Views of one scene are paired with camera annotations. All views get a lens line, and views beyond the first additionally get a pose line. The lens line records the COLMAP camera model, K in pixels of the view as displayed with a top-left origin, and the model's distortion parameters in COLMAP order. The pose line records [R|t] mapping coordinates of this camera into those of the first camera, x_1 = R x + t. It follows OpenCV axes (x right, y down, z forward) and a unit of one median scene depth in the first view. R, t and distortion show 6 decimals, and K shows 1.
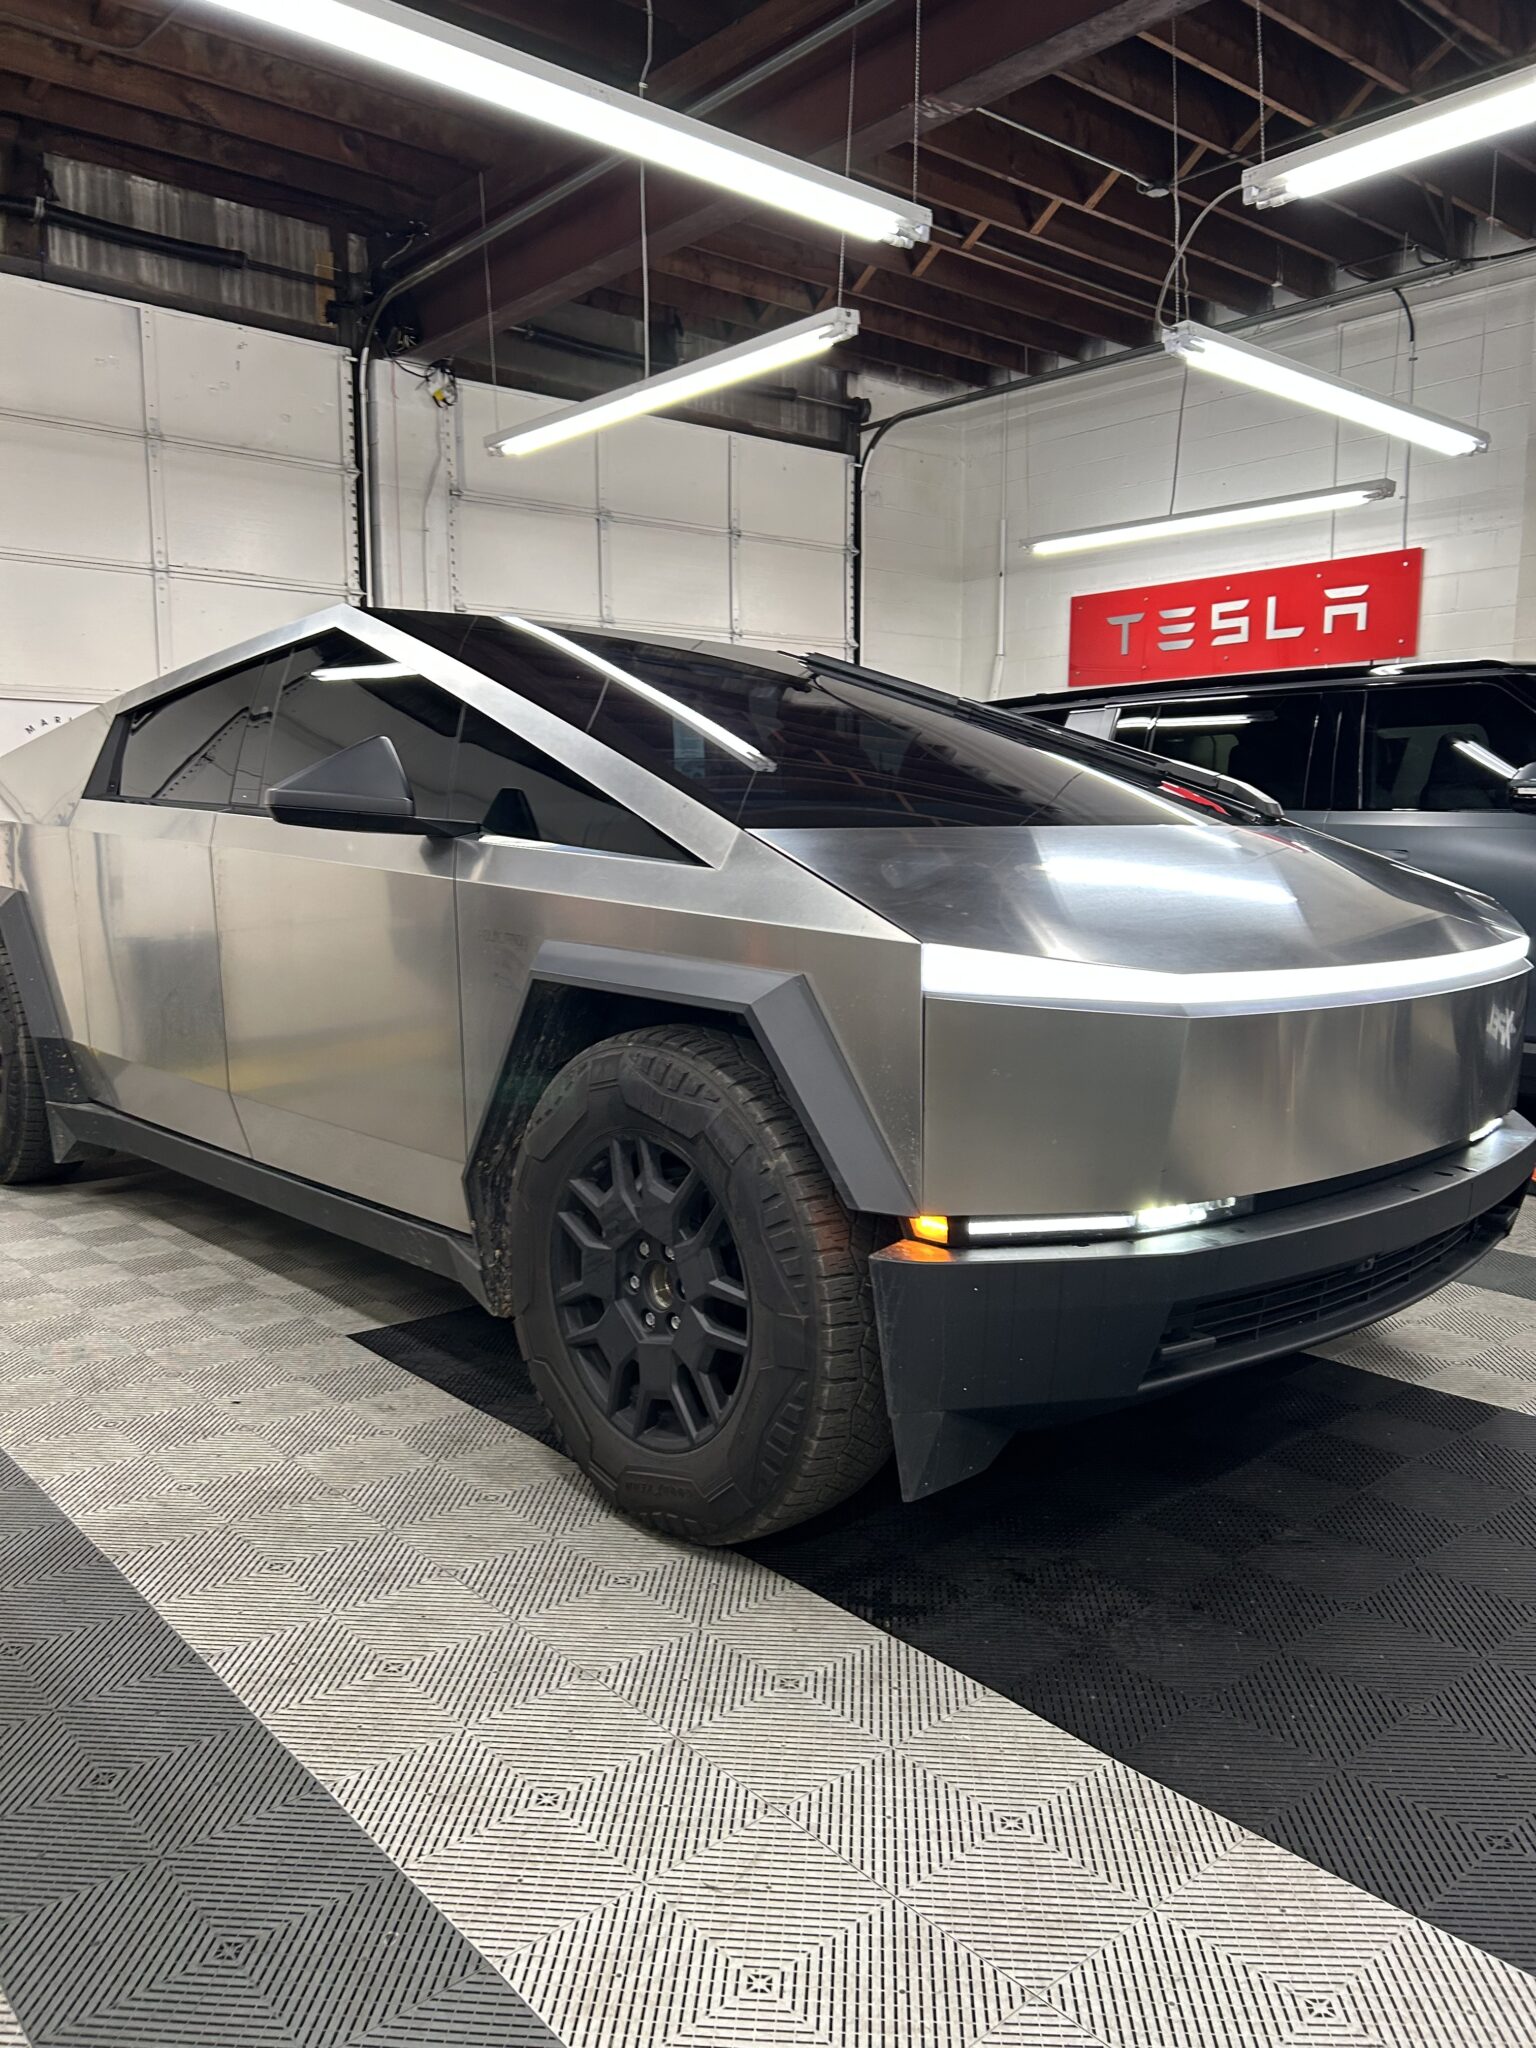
lens RADIAL K [[1608.4, 0, 768.0], [0, 1608.4, 1024.0], [0, 0, 1]] dist [0.035937, -0.002040]
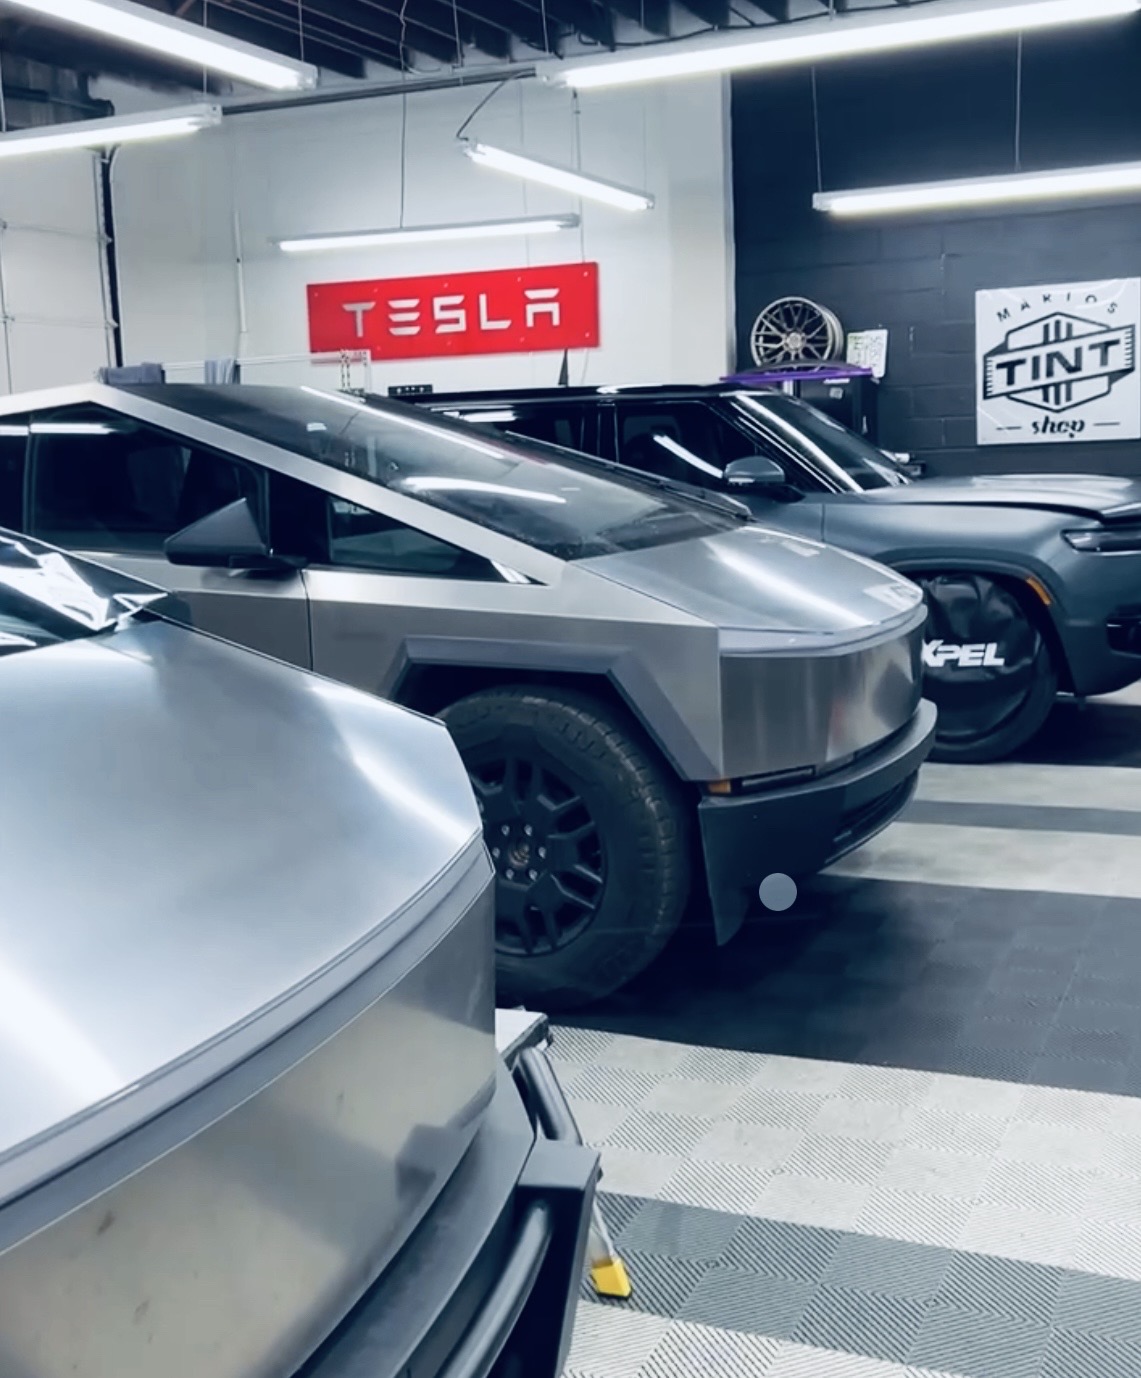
lens RADIAL K [[1752.6, 0, 570.5], [0, 1752.6, 689.0], [0, 0, 1]] dist [0.000430, 0.016775]
pose [[0.906452, -0.091102, 0.412366, -0.202761], [0.079940, 0.995816, 0.044280, -0.022560], [-0.414674, -0.007173, 0.909942, -0.231396]]
